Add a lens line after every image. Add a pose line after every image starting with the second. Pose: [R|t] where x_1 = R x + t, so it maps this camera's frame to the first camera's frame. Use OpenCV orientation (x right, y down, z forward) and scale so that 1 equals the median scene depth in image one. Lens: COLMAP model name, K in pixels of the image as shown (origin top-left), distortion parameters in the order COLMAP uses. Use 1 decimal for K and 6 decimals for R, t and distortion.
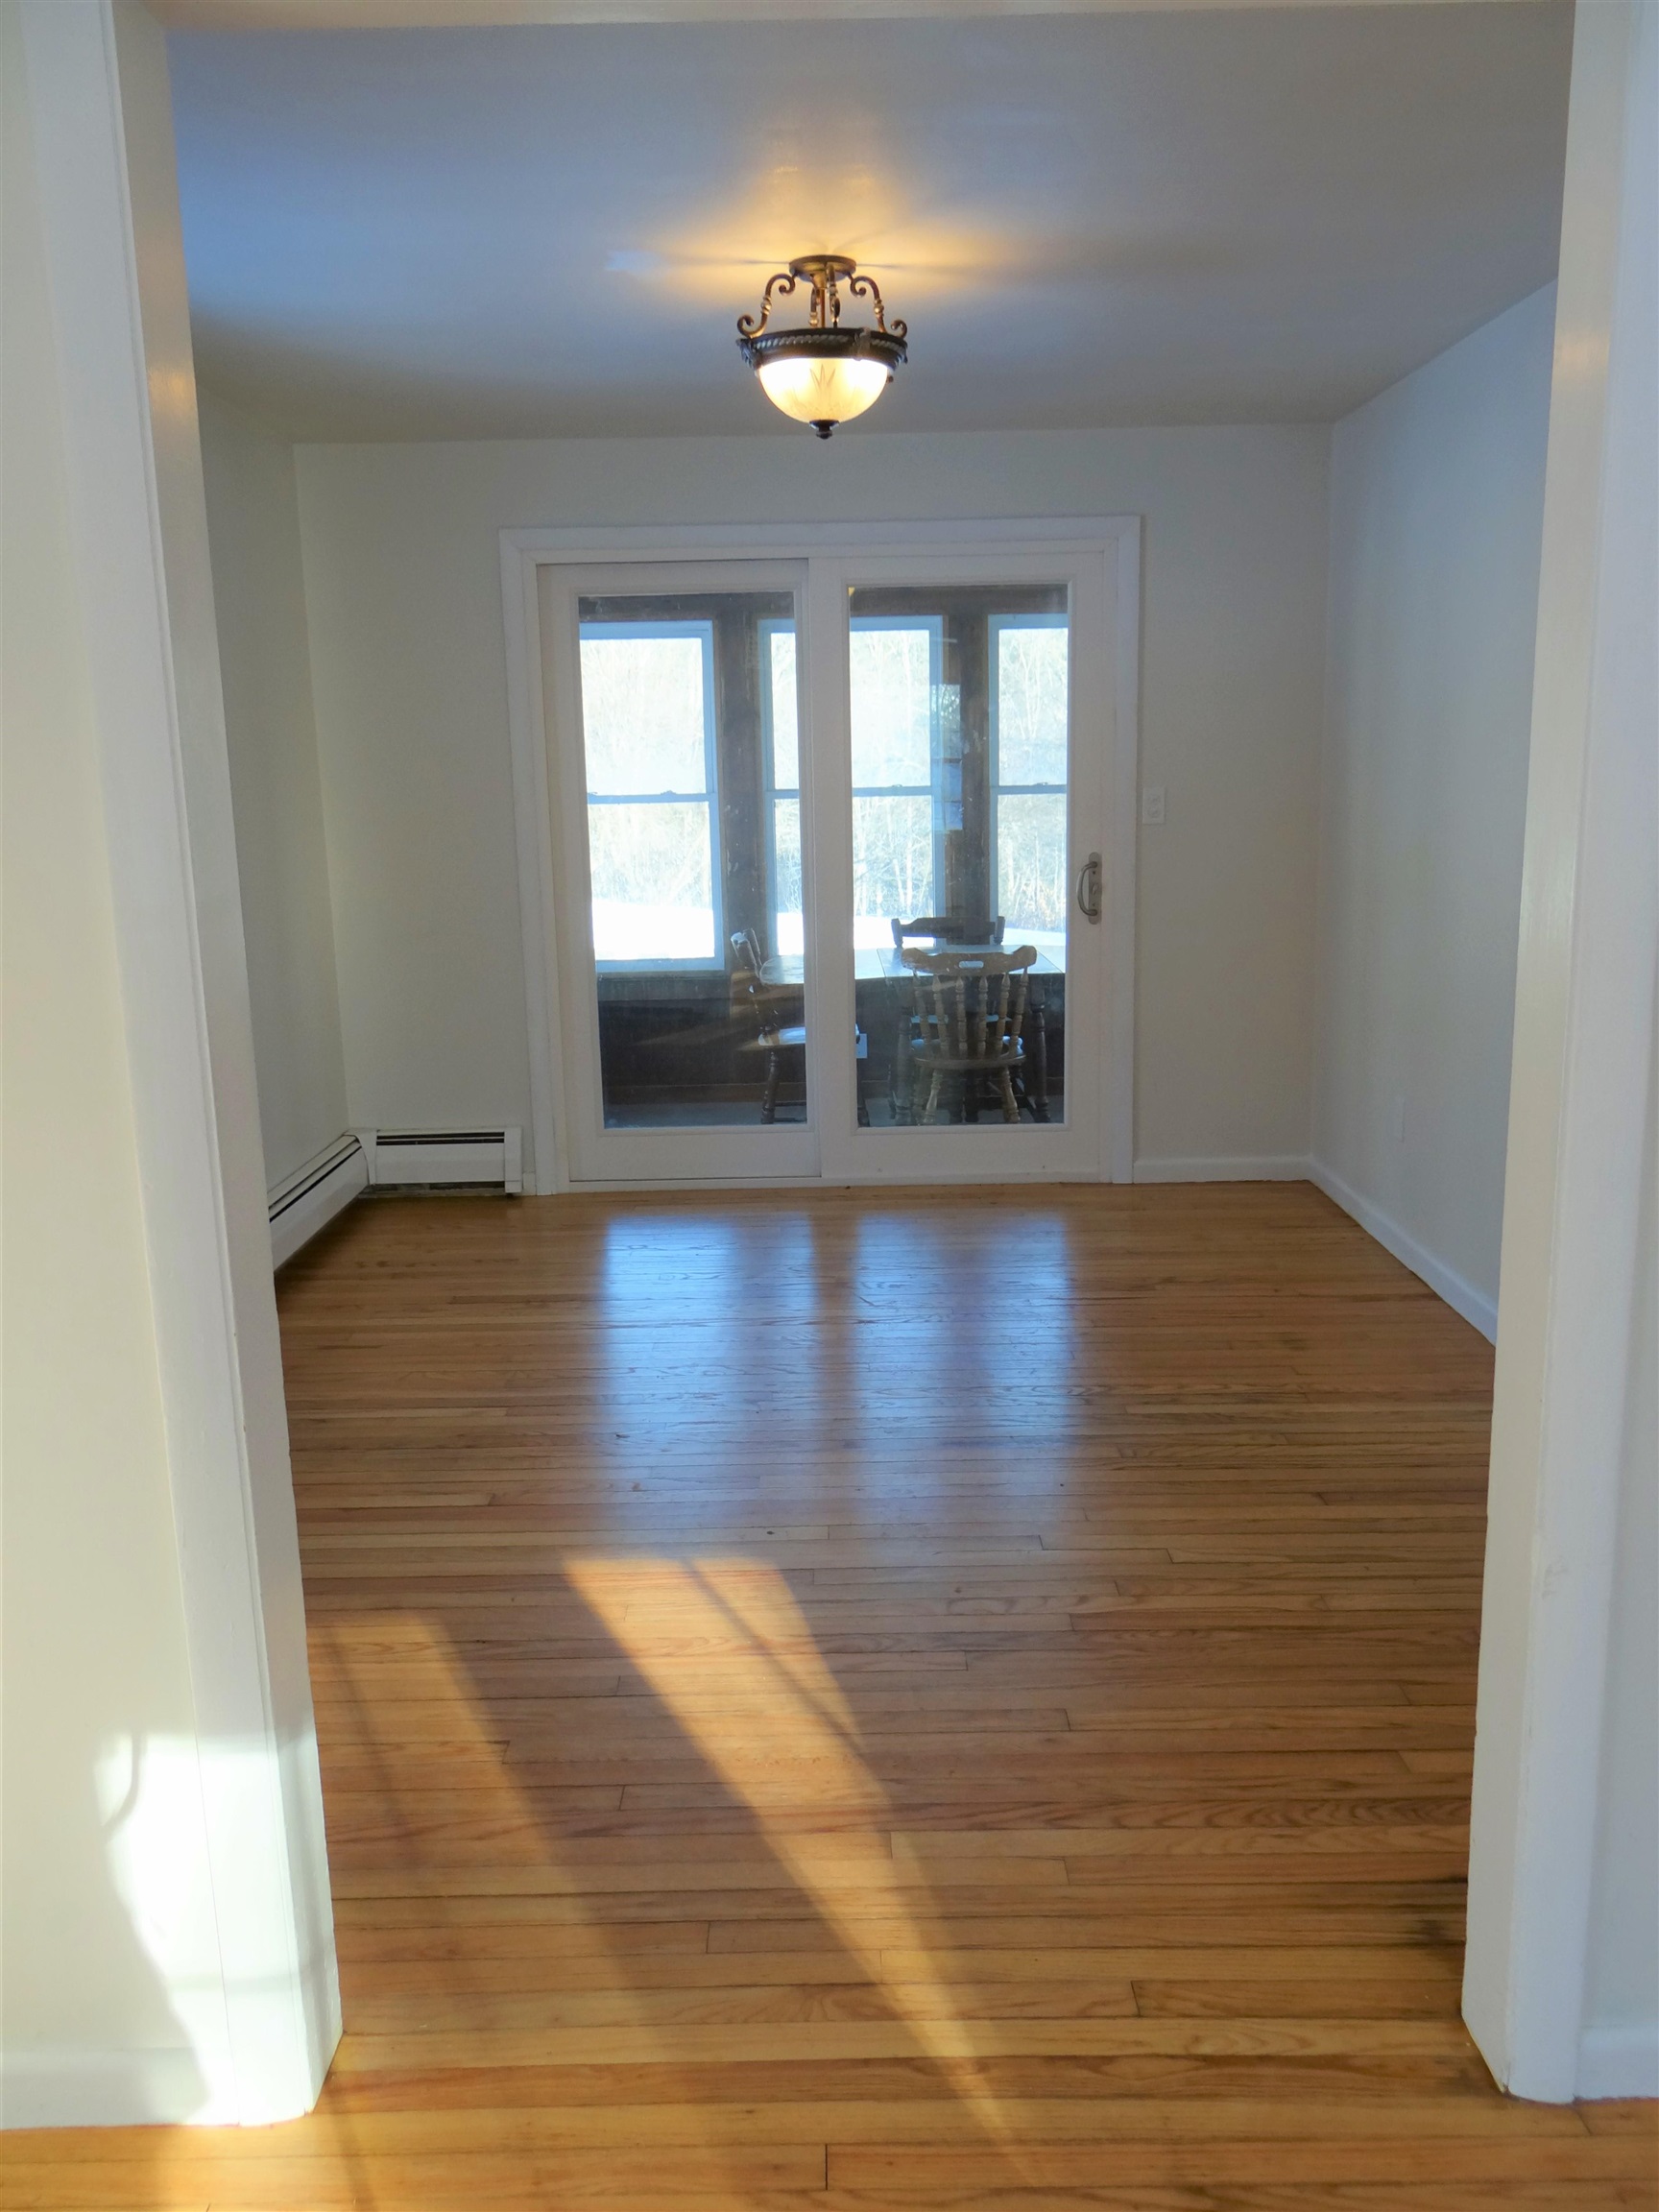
lens RADIAL K [[1740.2, 0, 829.5], [0, 1740.2, 1106.0], [0, 0, 1]] dist [0.013056, 0.006009]
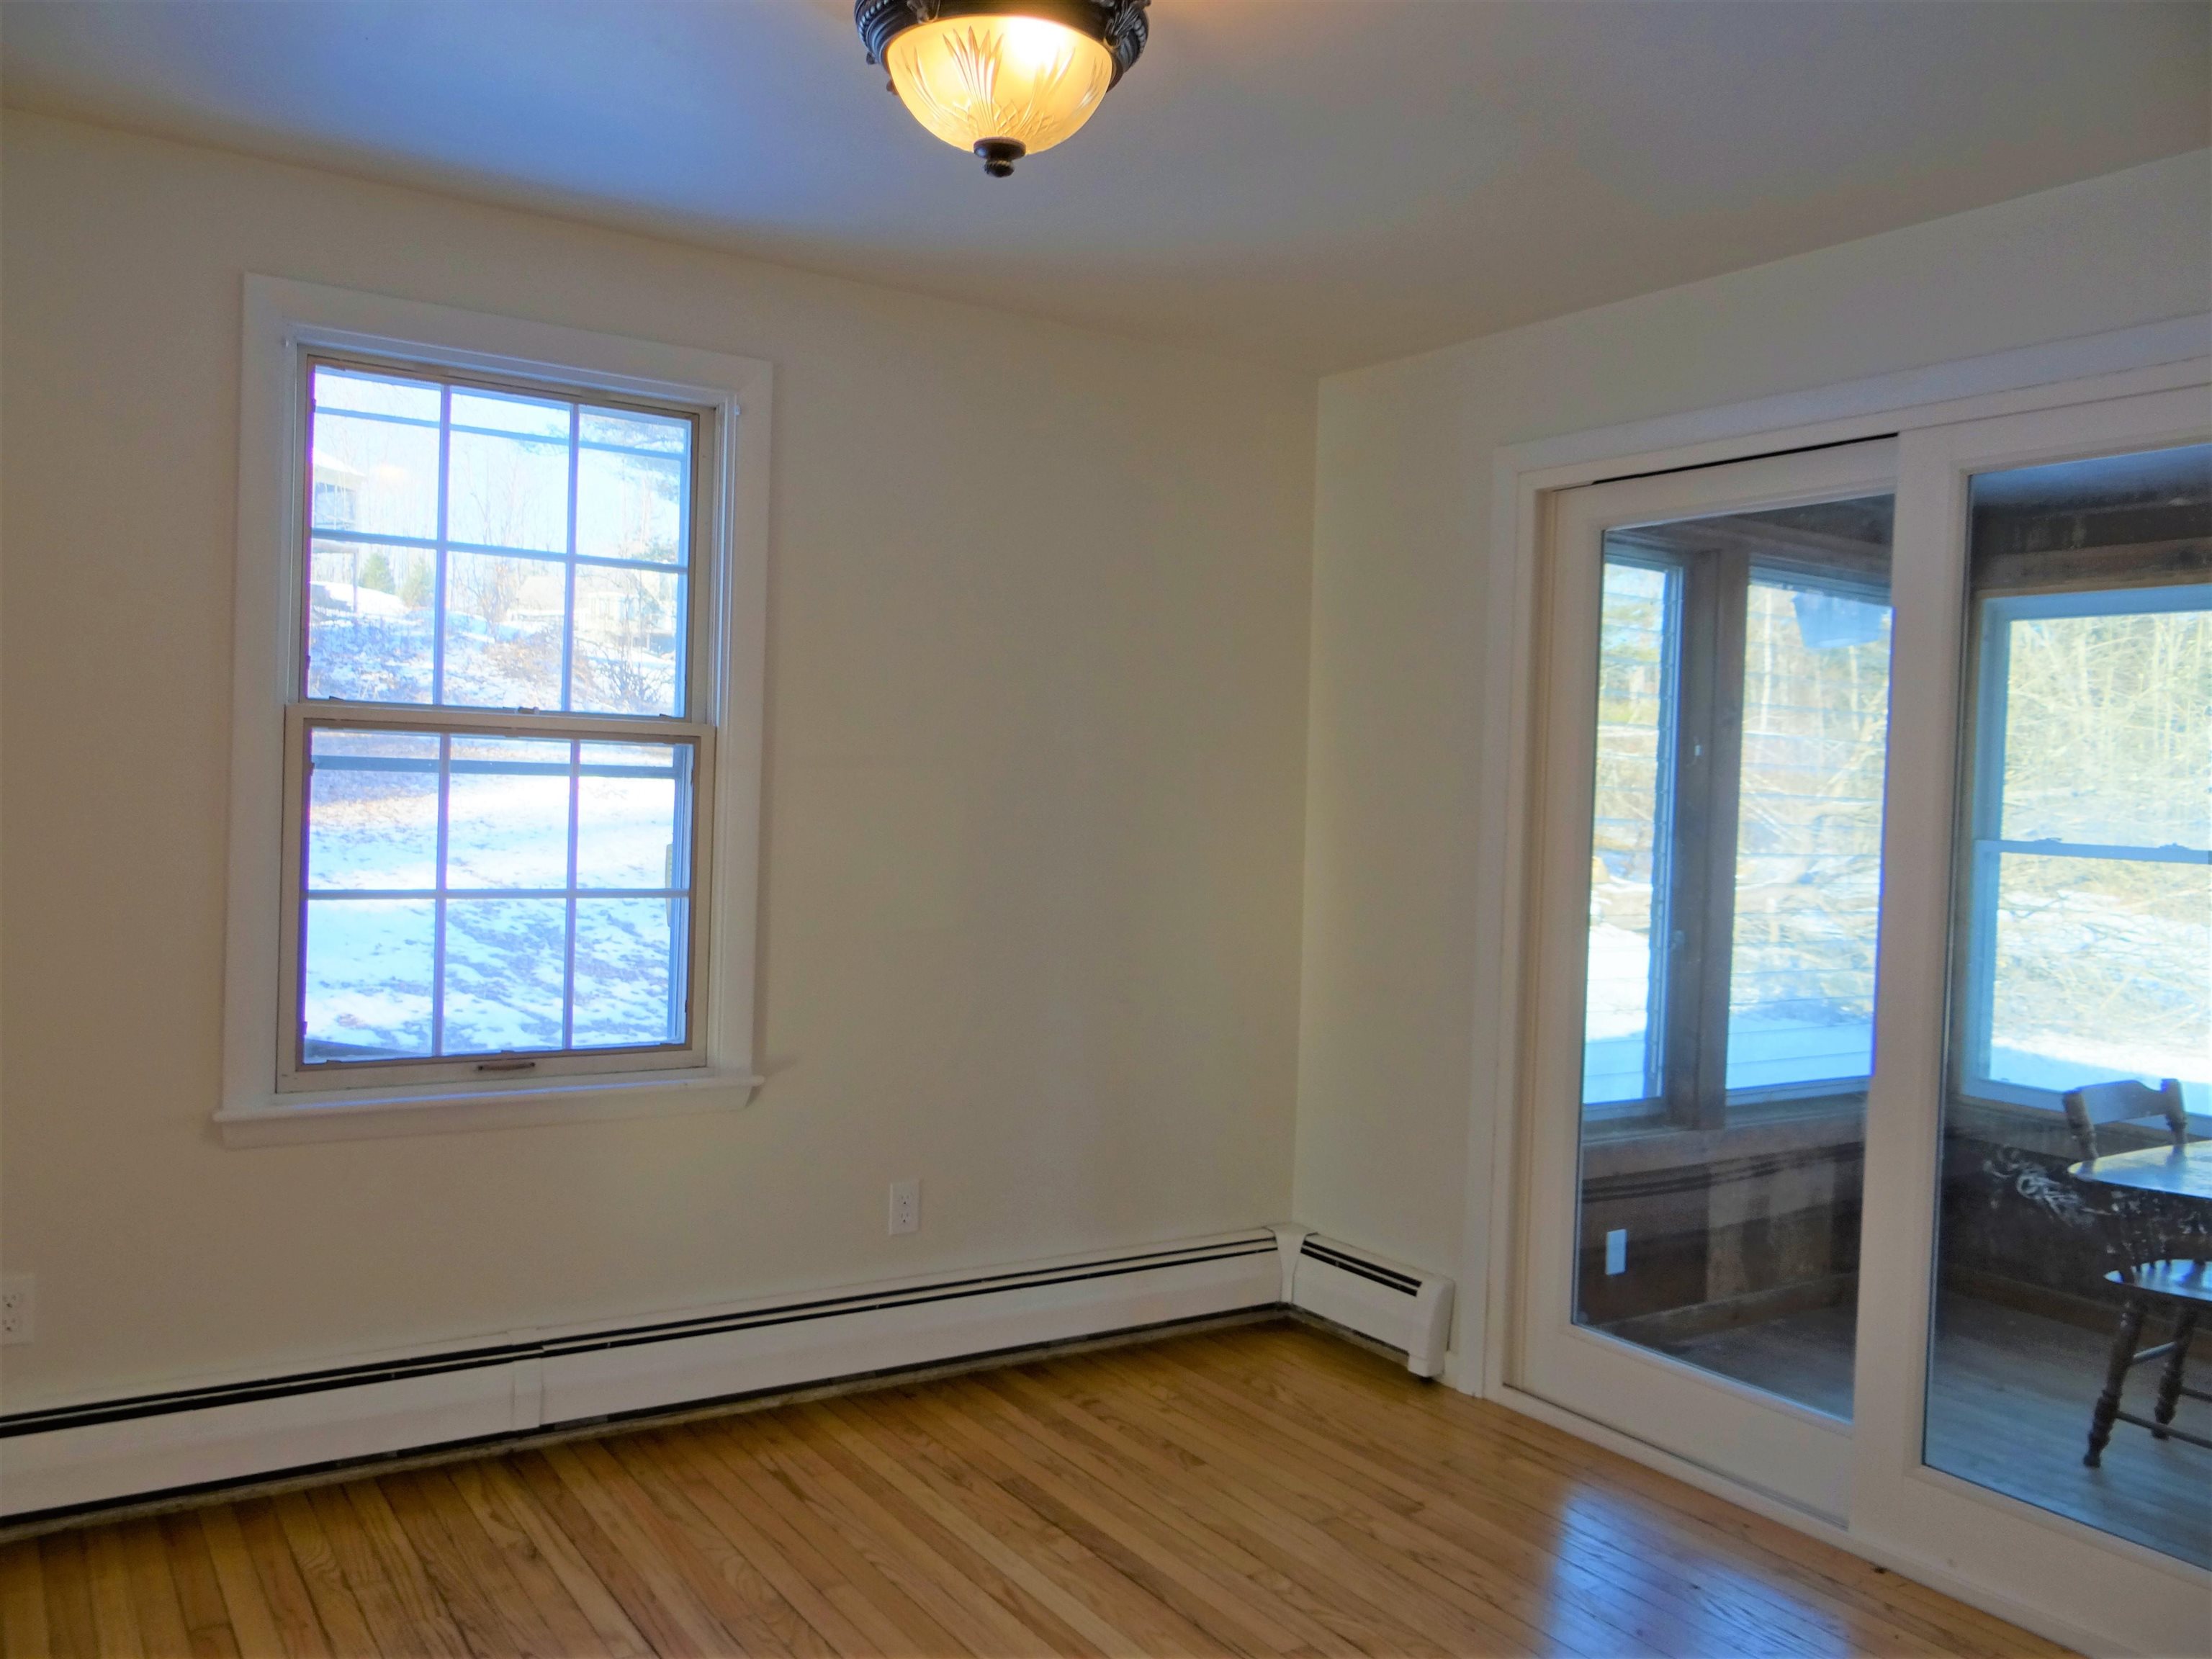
lens RADIAL K [[1758.1, 0, 1053.0], [0, 1758.1, 827.2], [0, 0, 1]] dist [-0.013961, -0.003060]
pose [[0.532315, 0.067240, -0.843872, 0.311244], [-0.207834, 0.976712, -0.053278, -0.094304], [0.820637, 0.203746, 0.533893, 0.472589]]
